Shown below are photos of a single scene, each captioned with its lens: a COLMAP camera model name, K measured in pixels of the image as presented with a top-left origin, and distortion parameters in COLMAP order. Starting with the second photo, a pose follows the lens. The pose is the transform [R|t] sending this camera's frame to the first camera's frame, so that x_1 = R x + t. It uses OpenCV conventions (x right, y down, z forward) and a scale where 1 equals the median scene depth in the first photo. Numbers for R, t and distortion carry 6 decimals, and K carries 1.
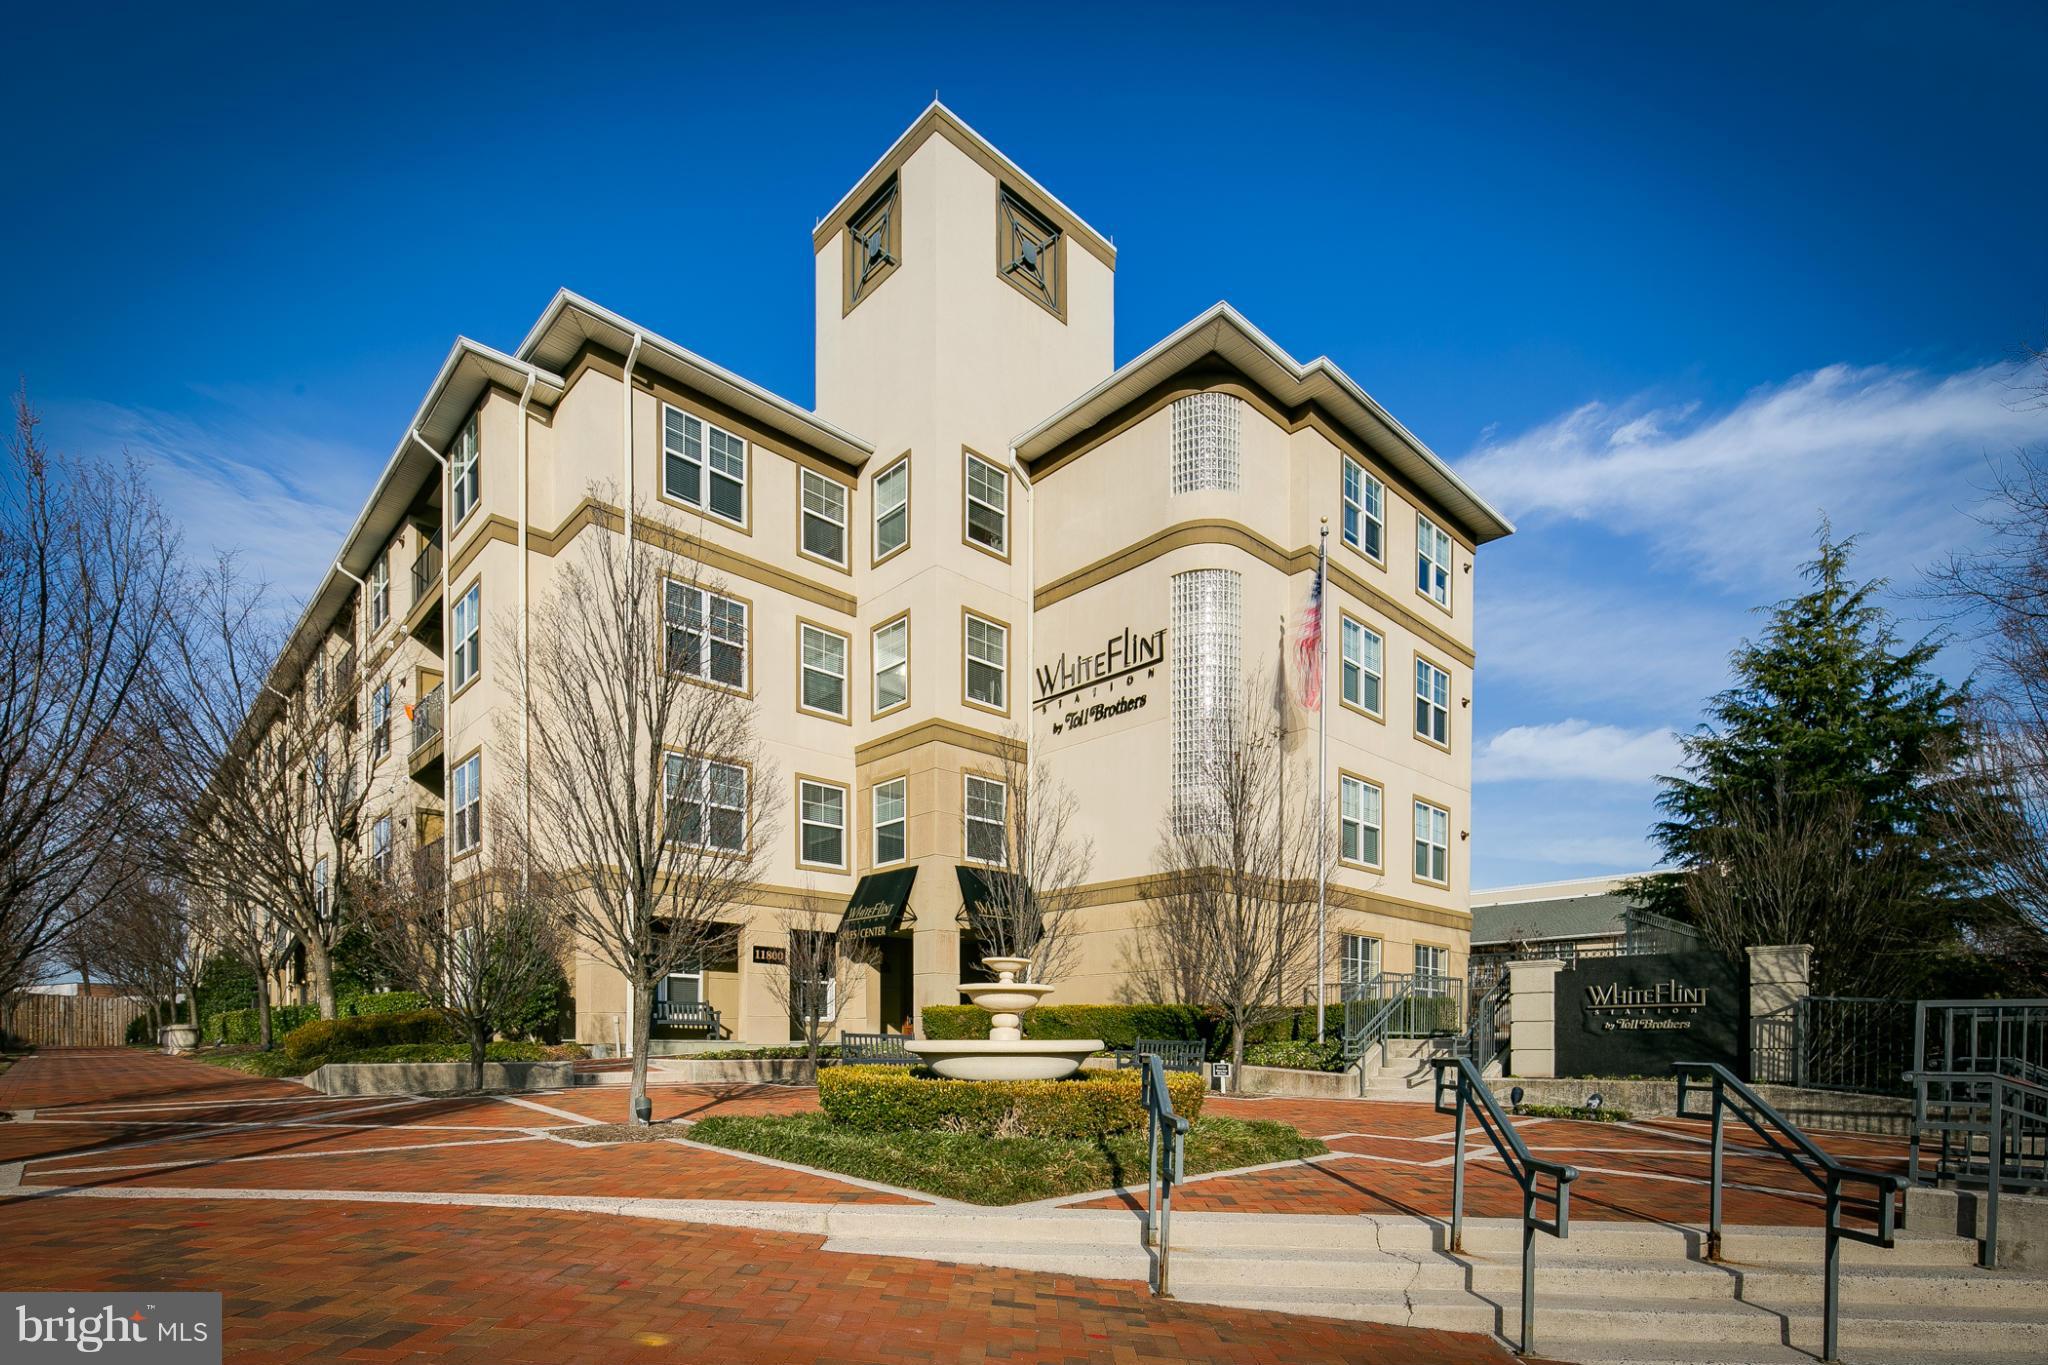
lens RADIAL K [[1000.3, 0, 1015.9], [0, 1000.3, 651.7], [0, 0, 1]] dist [-0.000017, -0.001590]
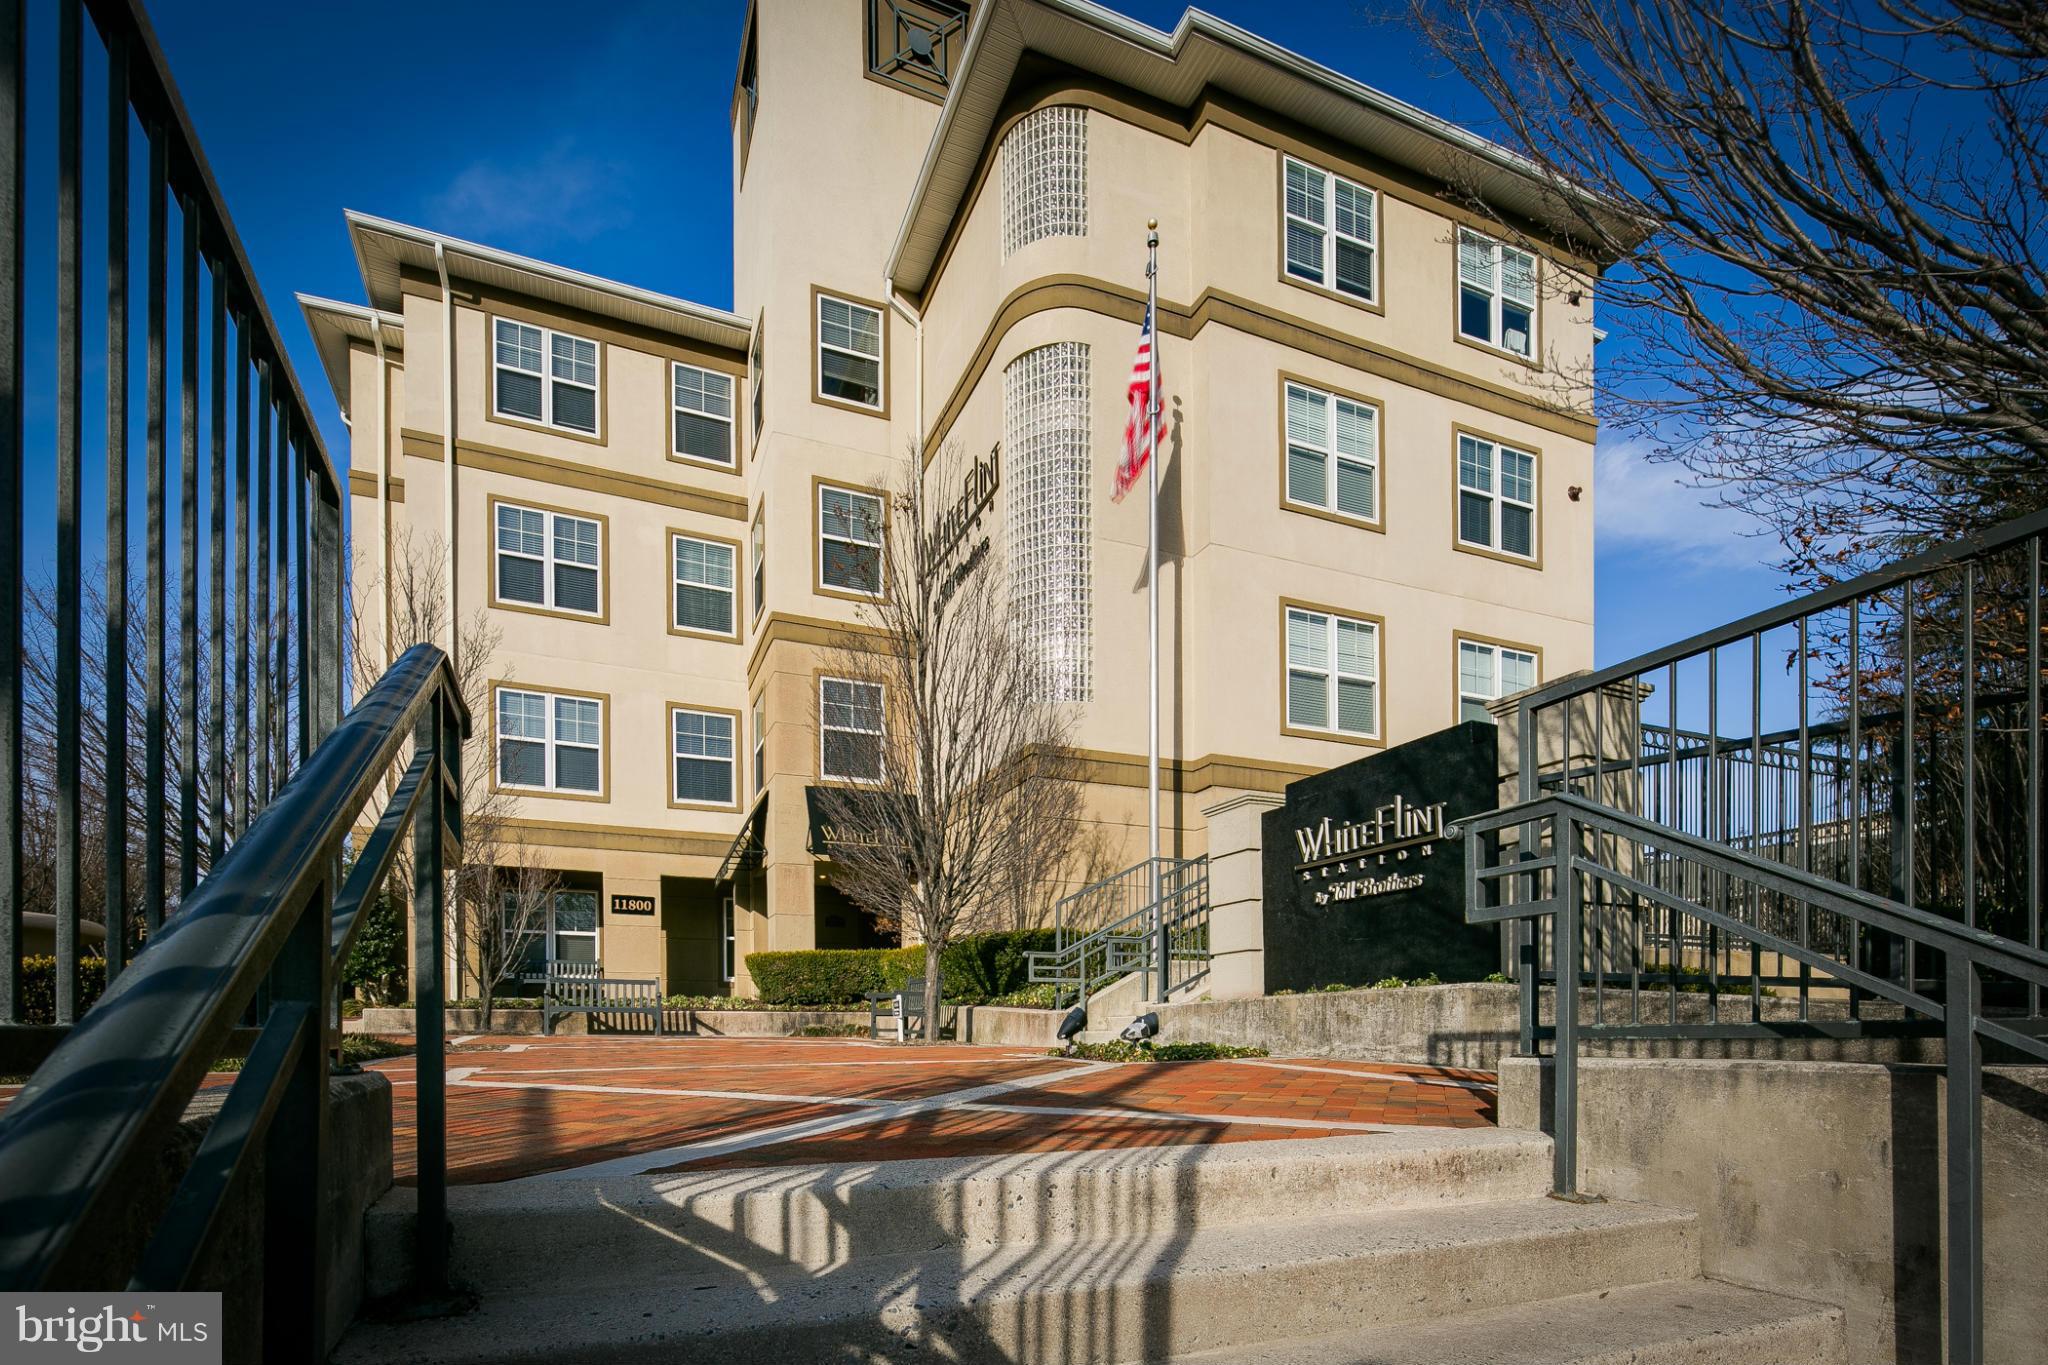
lens RADIAL K [[1028.7, 0, 1023.2], [0, 1028.7, 699.1], [0, 0, 1]] dist [-0.003834, -0.000509]
pose [[0.932026, -0.118901, -0.342332, 0.372150], [0.136098, 0.990339, 0.026565, 0.135548], [0.335866, -0.071350, 0.939204, 0.257957]]
